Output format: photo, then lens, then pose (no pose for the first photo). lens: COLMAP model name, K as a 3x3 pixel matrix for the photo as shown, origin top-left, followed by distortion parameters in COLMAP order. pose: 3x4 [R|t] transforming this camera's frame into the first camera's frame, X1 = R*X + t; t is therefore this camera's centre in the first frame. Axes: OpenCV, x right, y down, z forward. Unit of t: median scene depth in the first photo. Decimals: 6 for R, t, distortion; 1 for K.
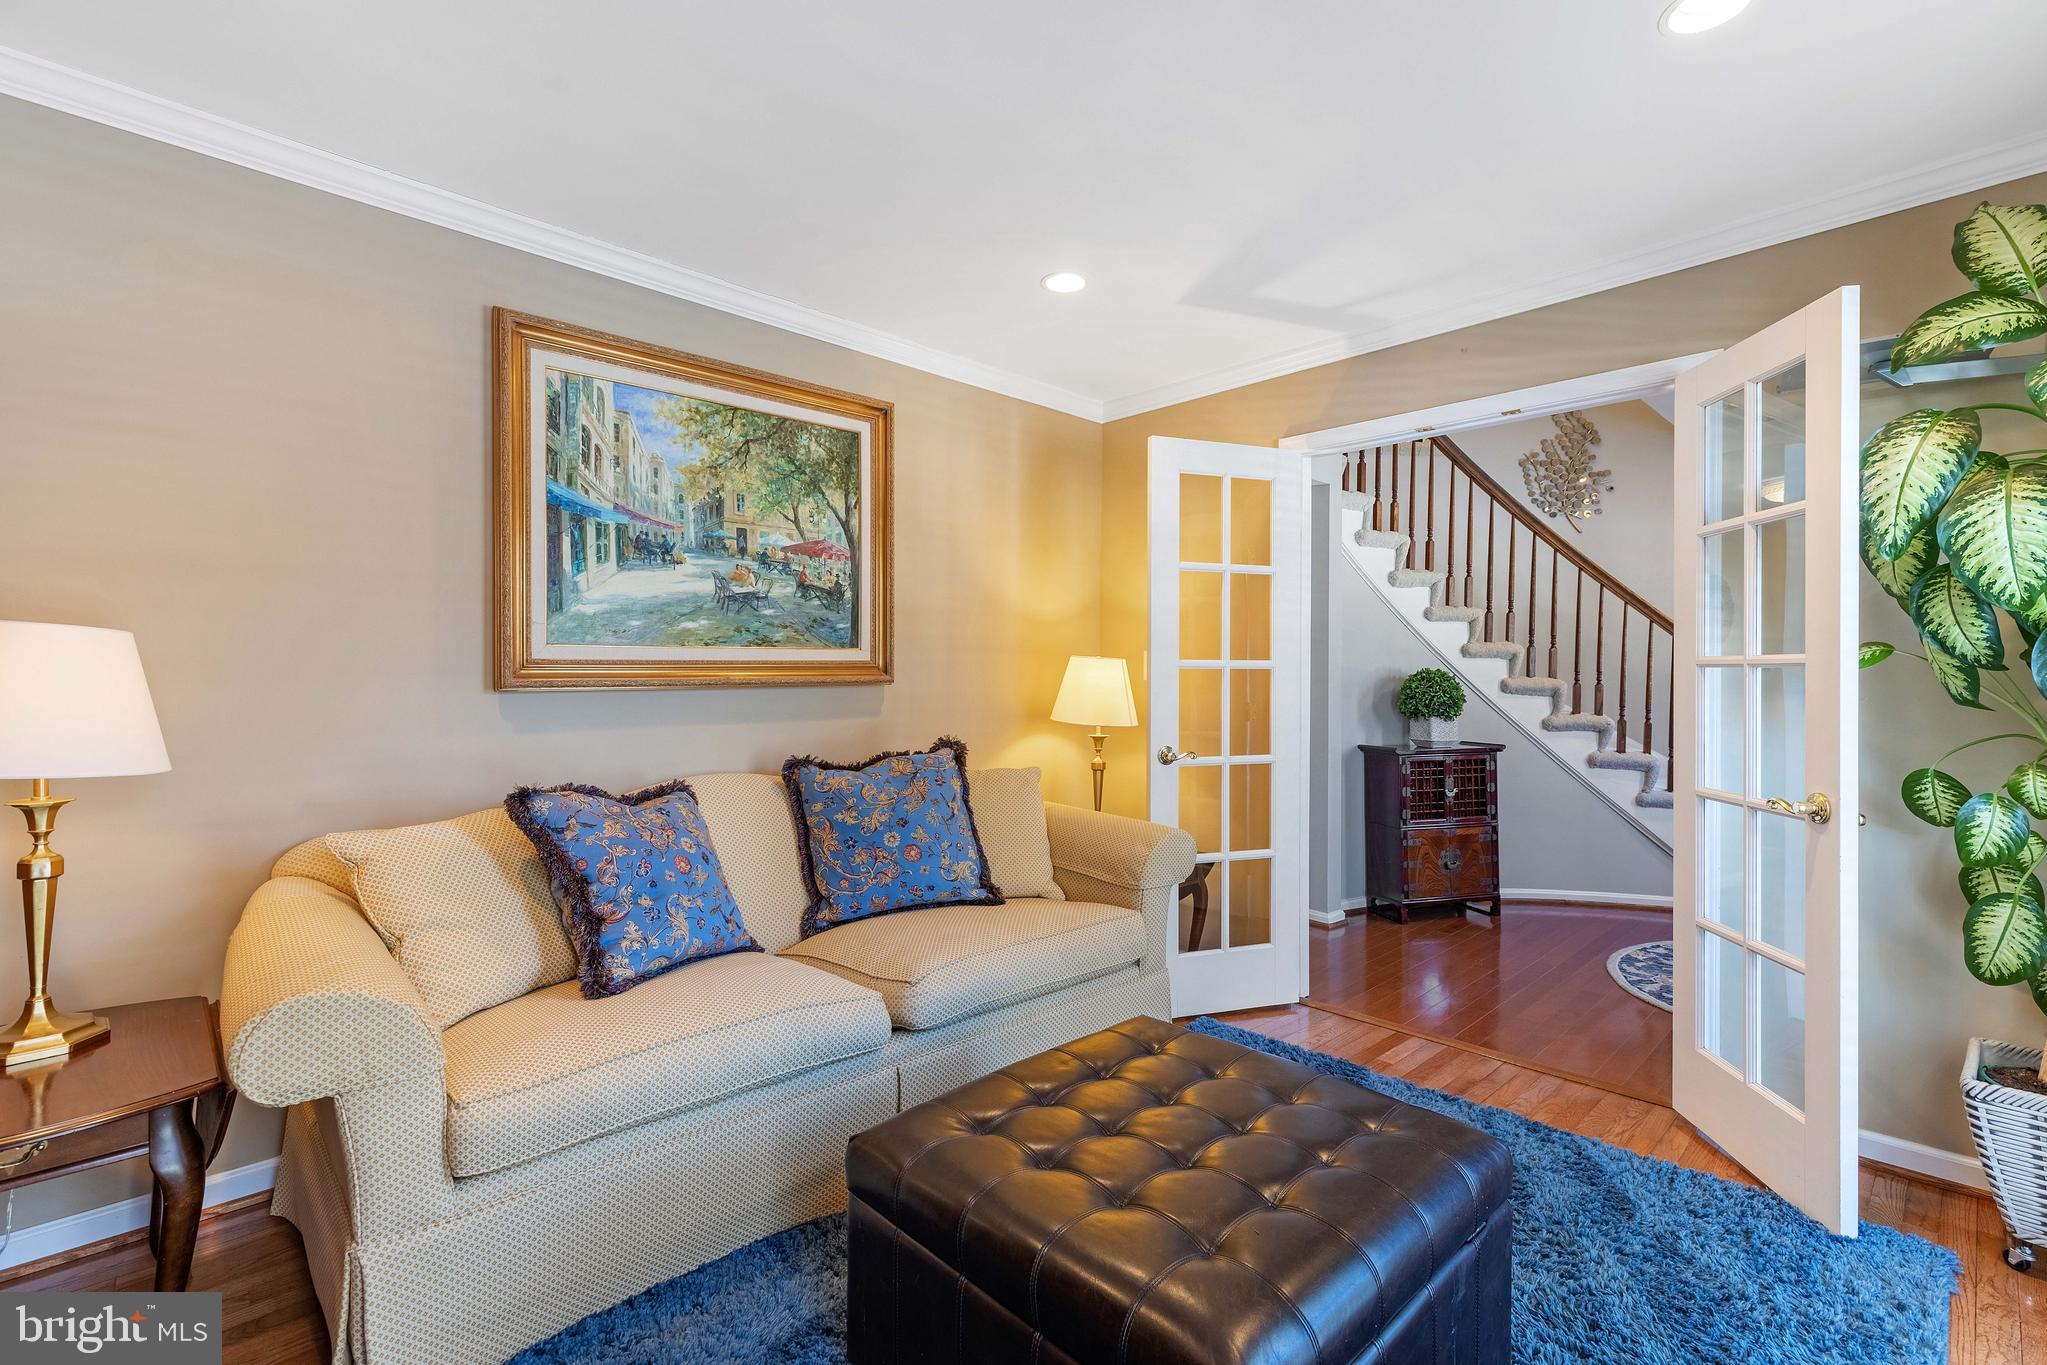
lens RADIAL K [[918.6, 0, 1076.2], [0, 918.6, 669.6], [0, 0, 1]] dist [0.005019, -0.001357]
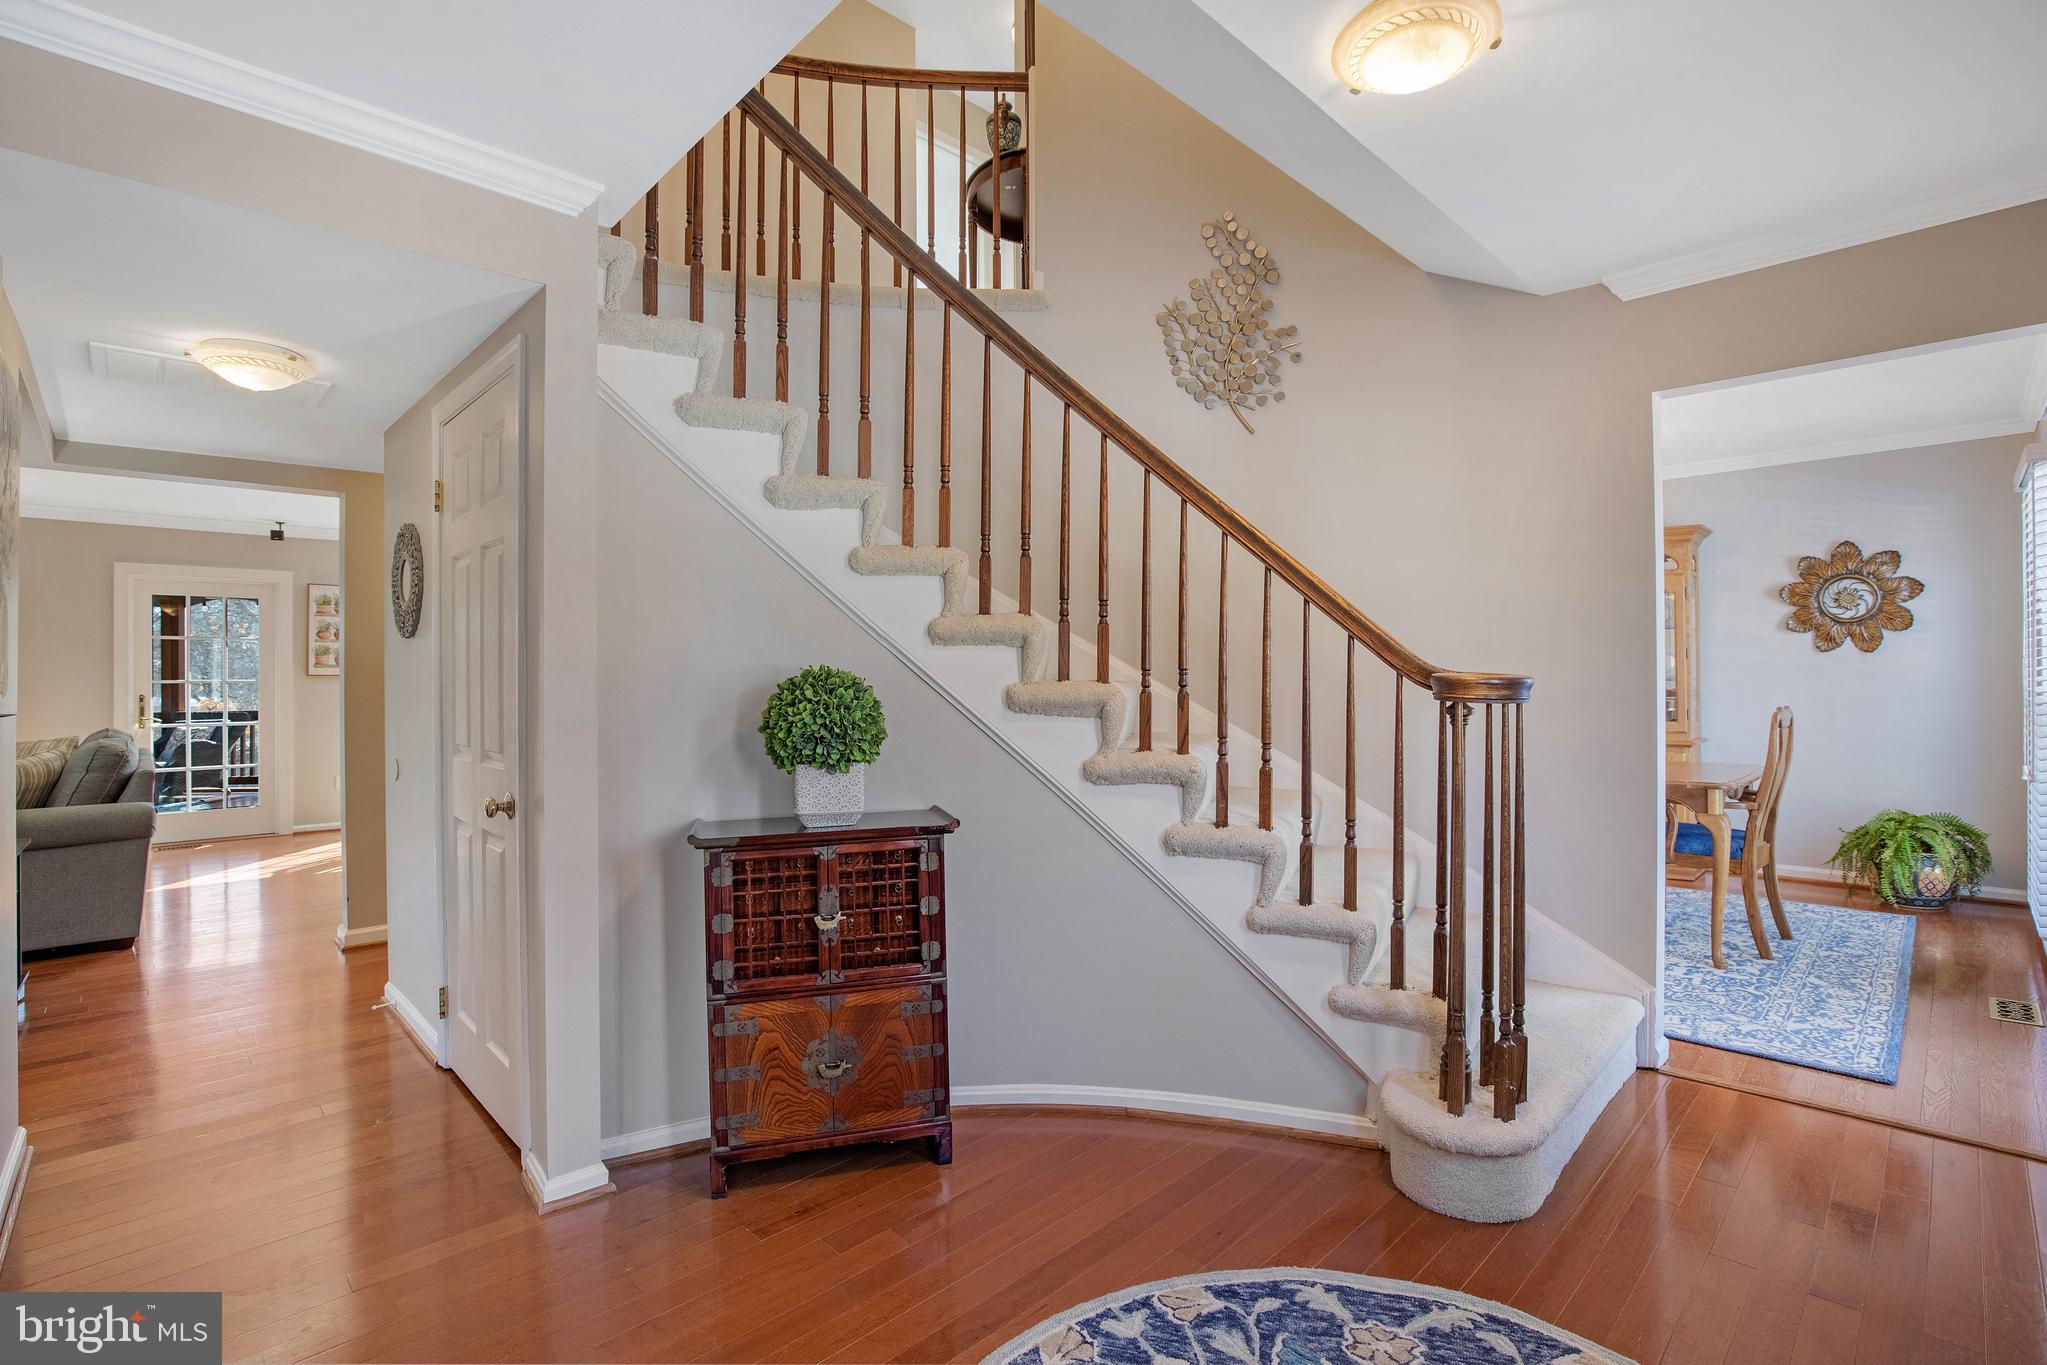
lens RADIAL K [[918.6, 0, 1081.7], [0, 918.6, 678.4], [0, 0, 1]] dist [0.005019, -0.001357]
pose [[0.999890, -0.010501, 0.010443, 0.515670], [0.010472, 0.999941, 0.002834, 0.005292], [-0.010473, -0.002725, 0.999941, 0.493381]]
